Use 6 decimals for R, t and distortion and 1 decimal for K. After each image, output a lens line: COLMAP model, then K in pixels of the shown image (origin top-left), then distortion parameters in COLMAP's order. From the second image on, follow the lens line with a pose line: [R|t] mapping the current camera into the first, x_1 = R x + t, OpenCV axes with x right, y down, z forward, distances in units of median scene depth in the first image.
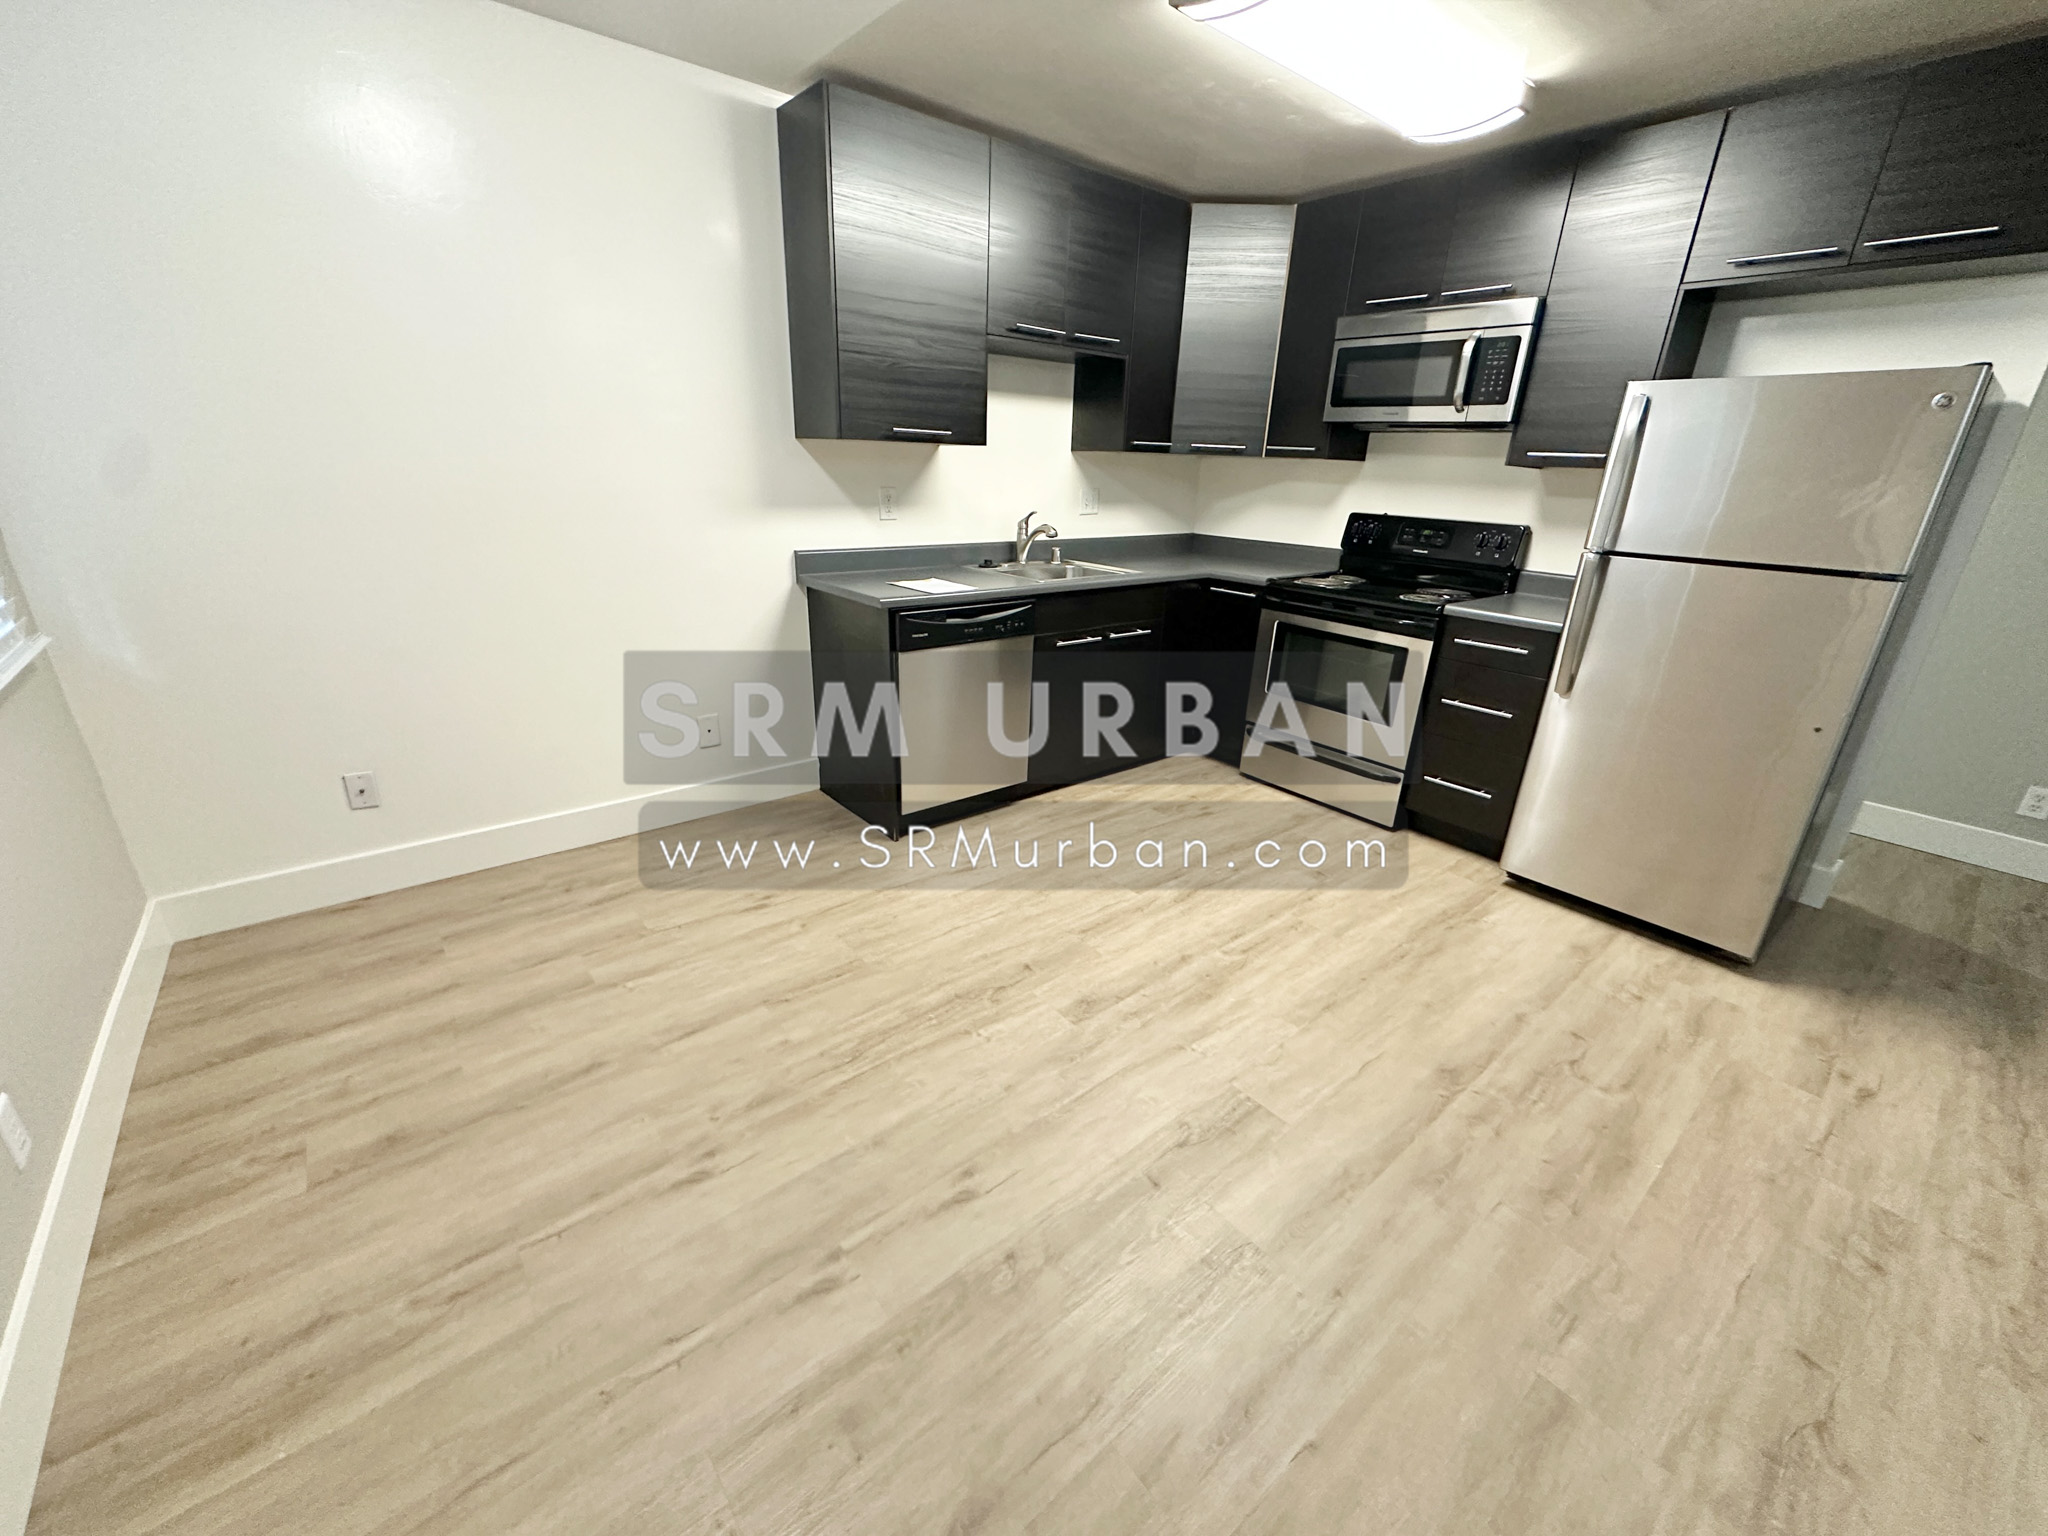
lens RADIAL K [[814.4, 0, 1025.1], [0, 814.4, 764.2], [0, 0, 1]] dist [-0.002482, 0.000555]
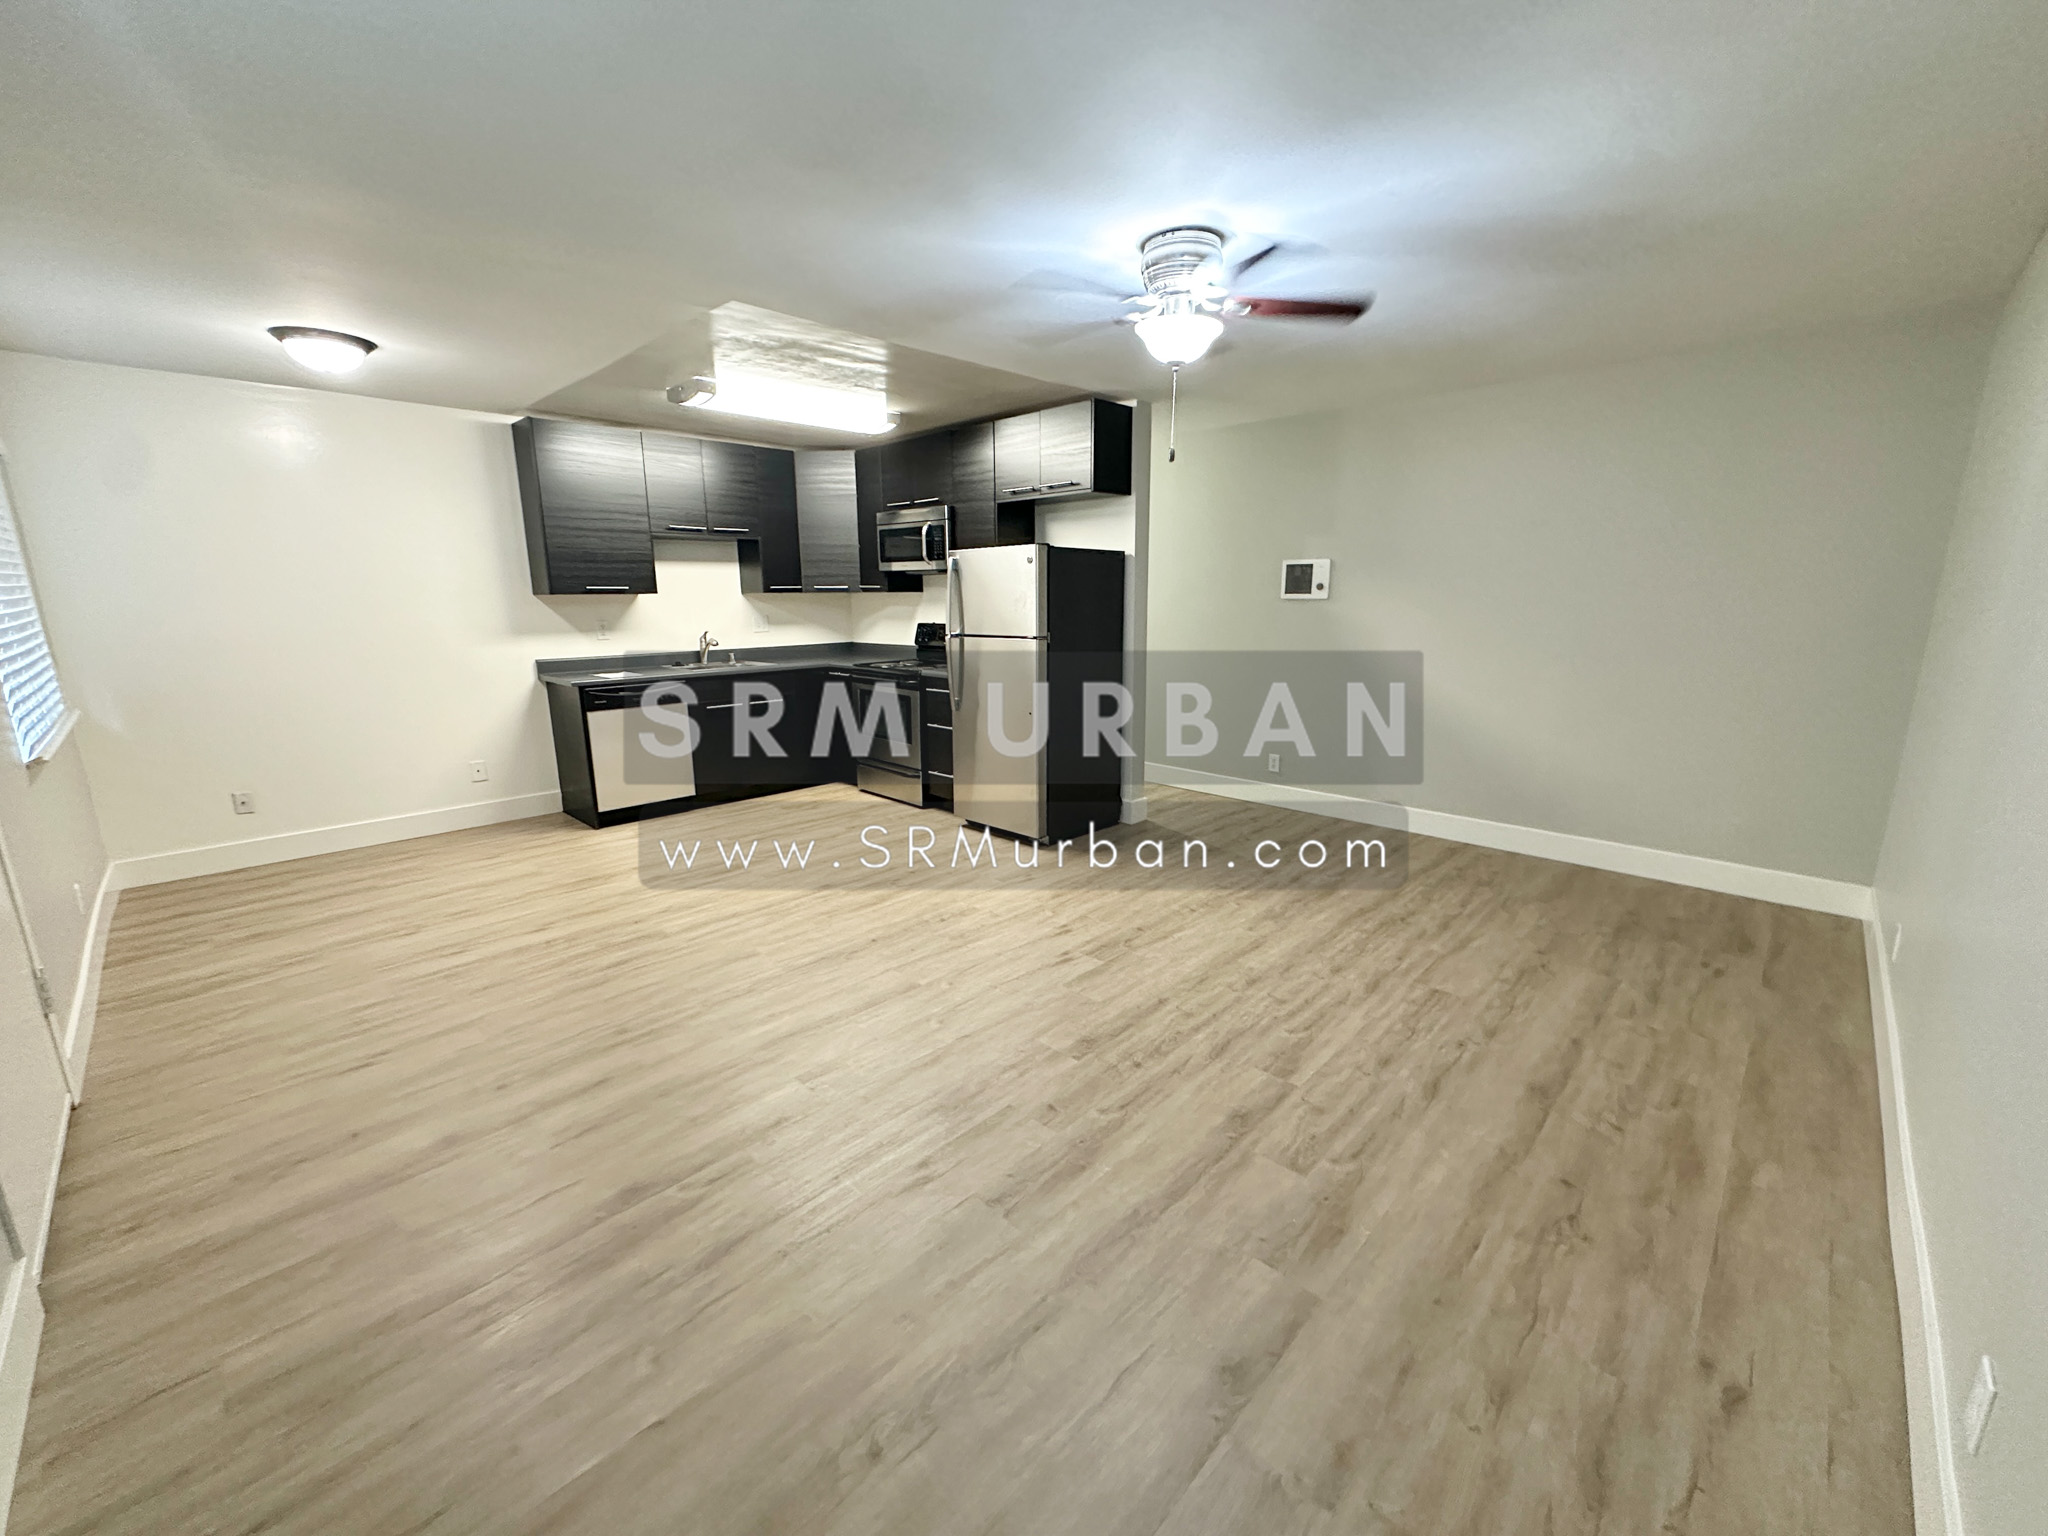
lens RADIAL K [[814.4, 0, 1029.2], [0, 814.4, 771.5], [0, 0, 1]] dist [-0.002482, 0.000555]
pose [[0.992931, -0.062272, 0.101048, 0.652600], [0.075889, 0.987652, -0.137056, 0.325119], [-0.091266, 0.143756, 0.985396, -0.841180]]
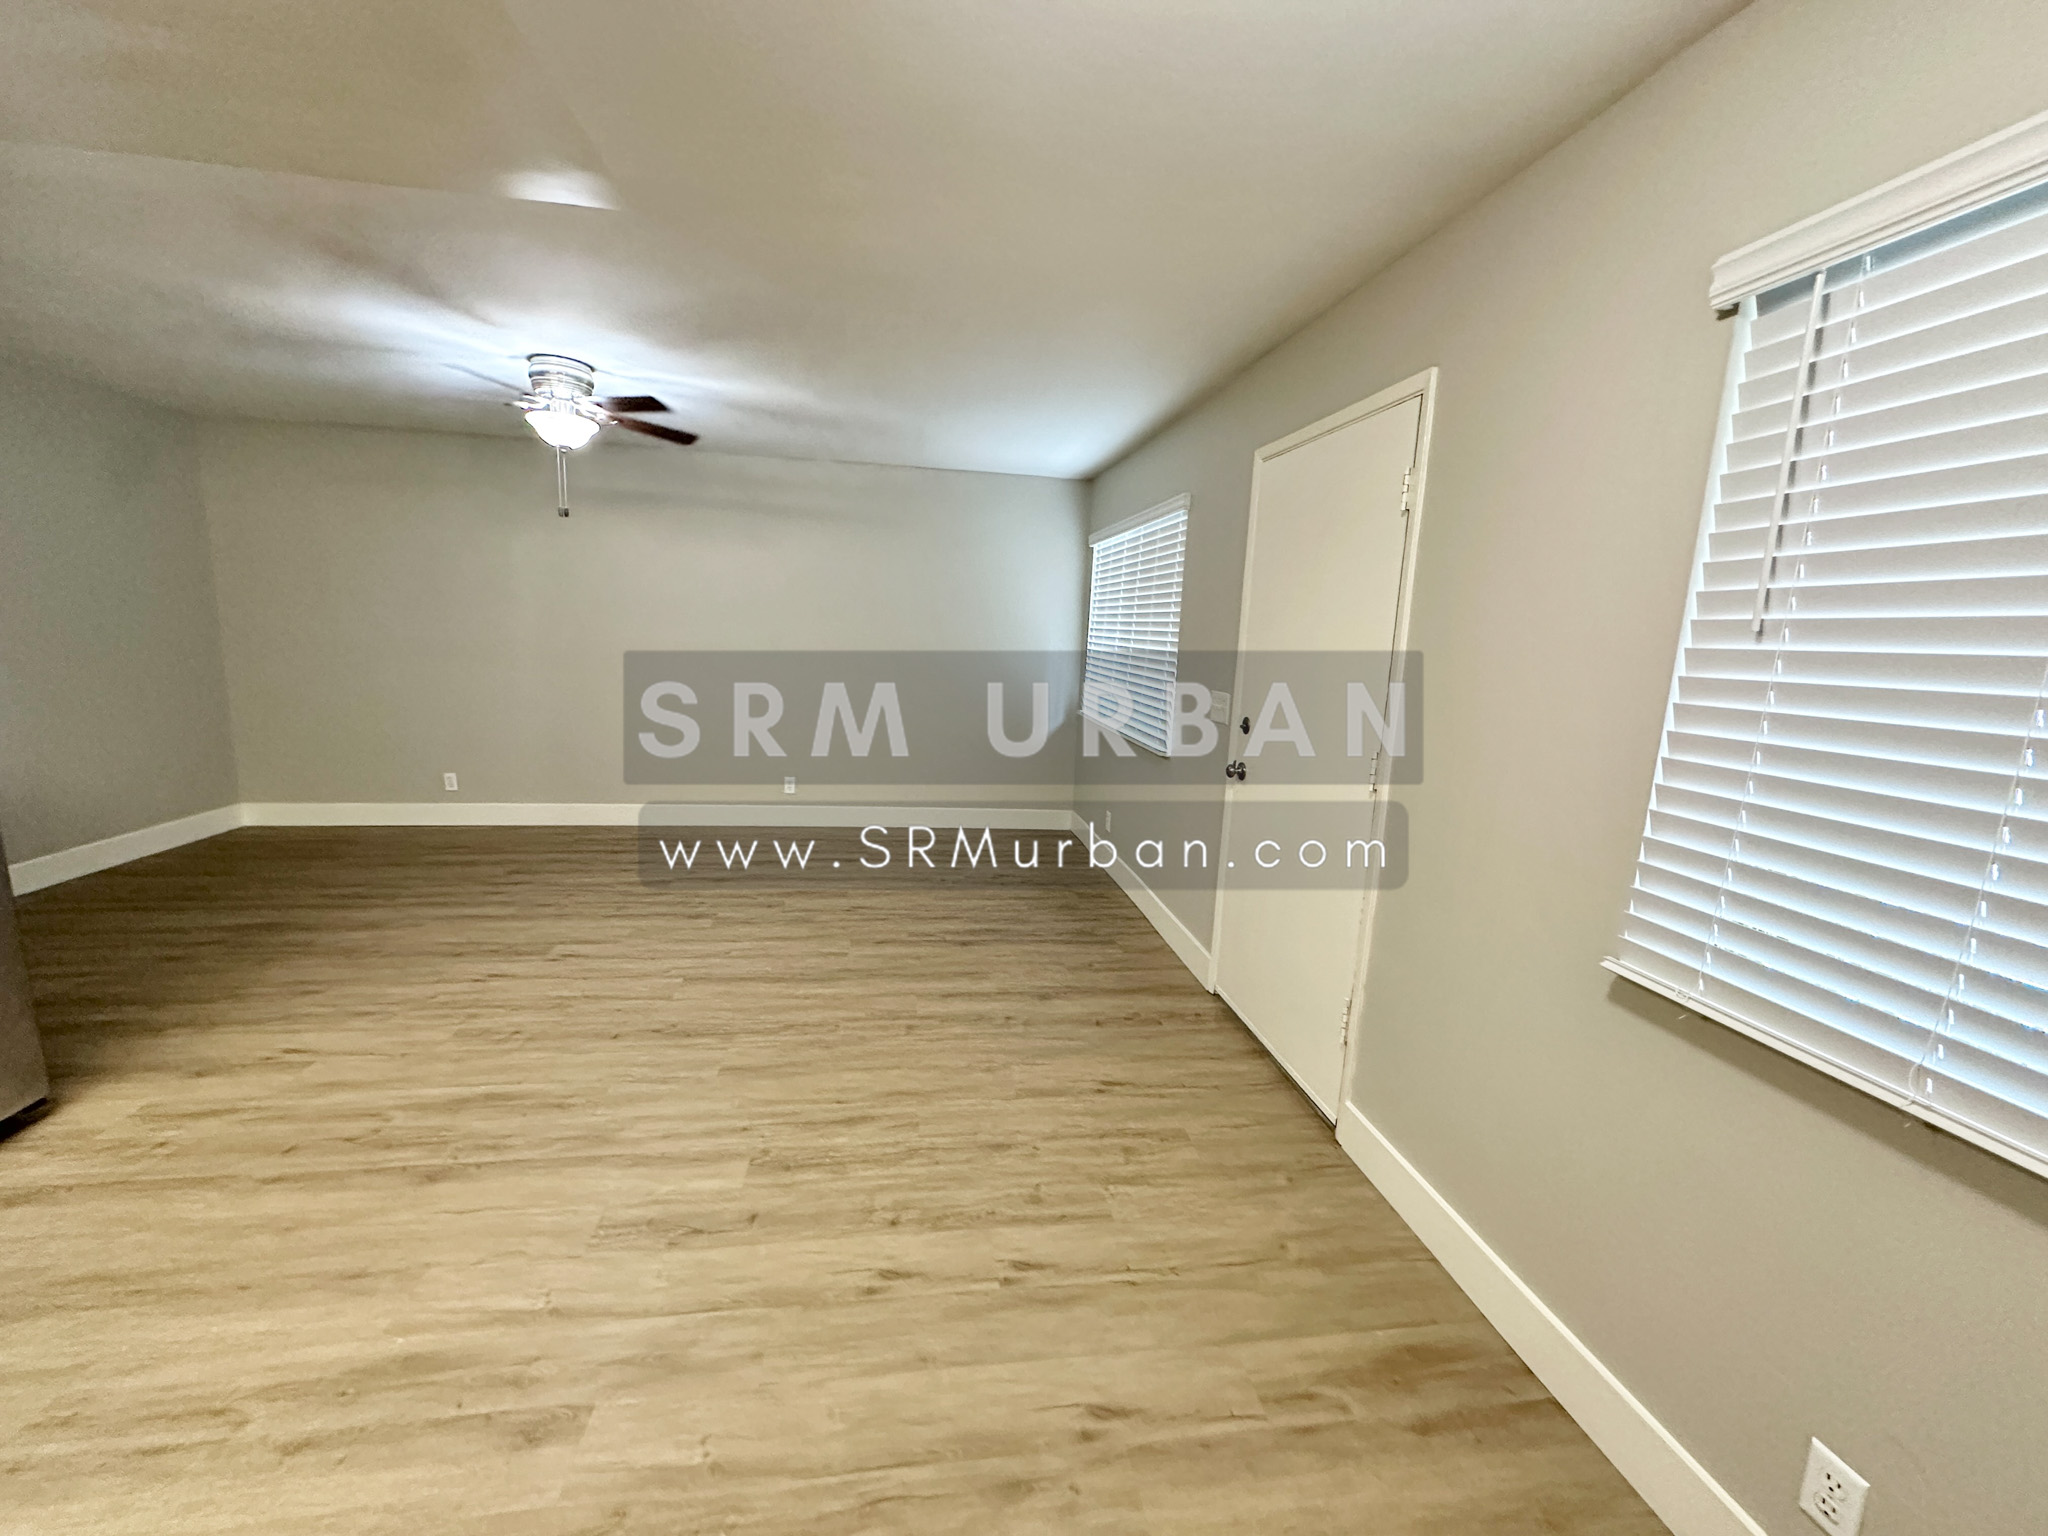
lens RADIAL K [[814.4, 0, 1018.5], [0, 814.4, 763.2], [0, 0, 1]] dist [-0.002482, 0.000555]
pose [[-0.855066, -0.153480, 0.495283, -0.428496], [0.115610, 0.874713, 0.470650, -0.376893], [-0.505466, 0.459697, -0.730194, 0.892043]]
